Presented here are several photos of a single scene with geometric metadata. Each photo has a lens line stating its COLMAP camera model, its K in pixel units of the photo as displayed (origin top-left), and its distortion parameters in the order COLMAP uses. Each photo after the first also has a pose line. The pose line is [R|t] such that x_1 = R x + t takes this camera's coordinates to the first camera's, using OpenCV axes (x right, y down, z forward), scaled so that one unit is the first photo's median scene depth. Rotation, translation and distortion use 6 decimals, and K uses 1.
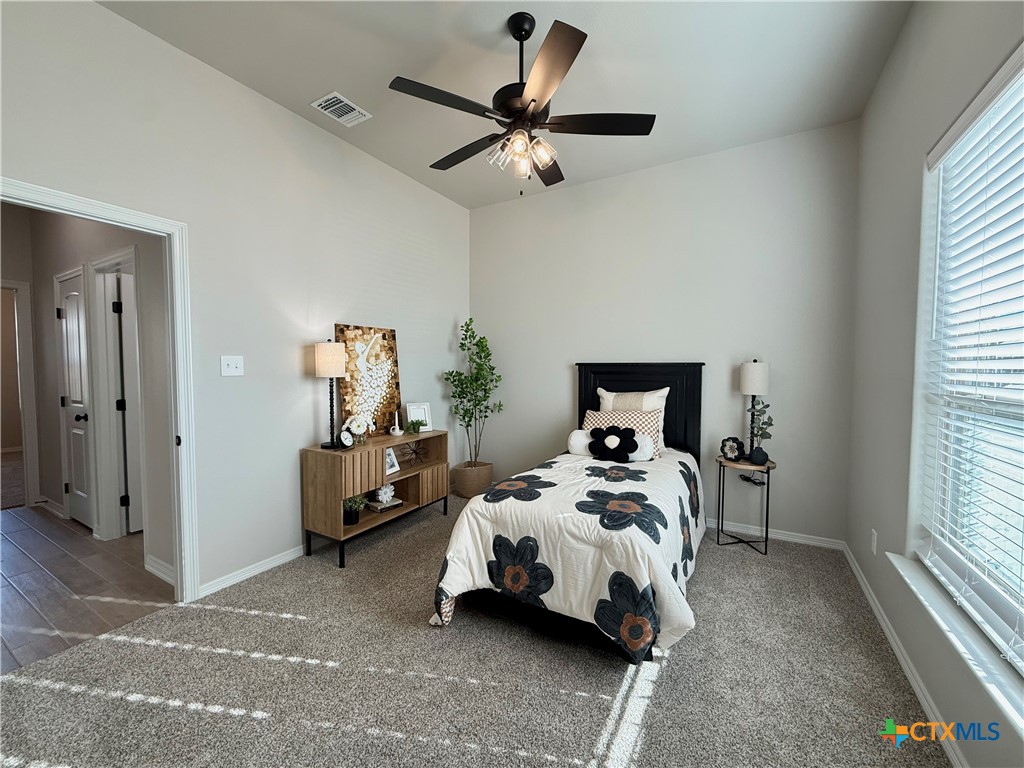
lens RADIAL K [[410.9, 0, 511.0], [0, 410.9, 382.8], [0, 0, 1]] dist [-0.001539, 0.000989]
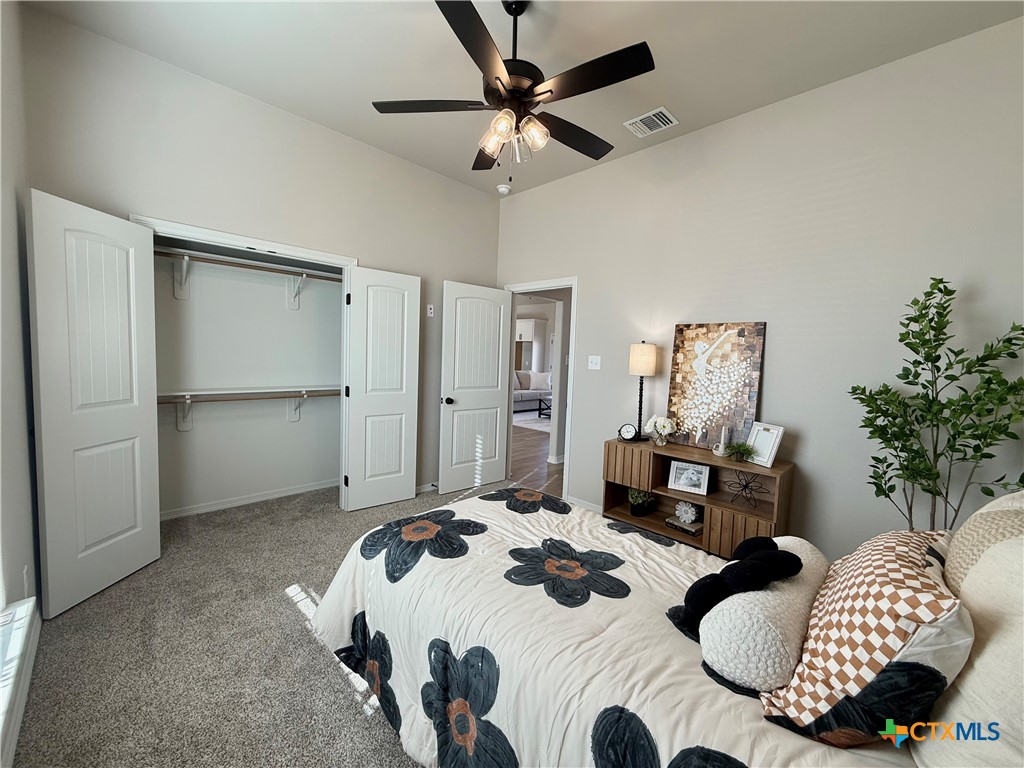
lens RADIAL K [[410.9, 0, 511.3], [0, 410.9, 383.0], [0, 0, 1]] dist [-0.001539, 0.000989]
pose [[-0.263448, 0.054590, -0.963128, 0.631208], [-0.076976, 0.994024, 0.077397, -0.046048], [0.961598, 0.094528, -0.257671, 0.849854]]
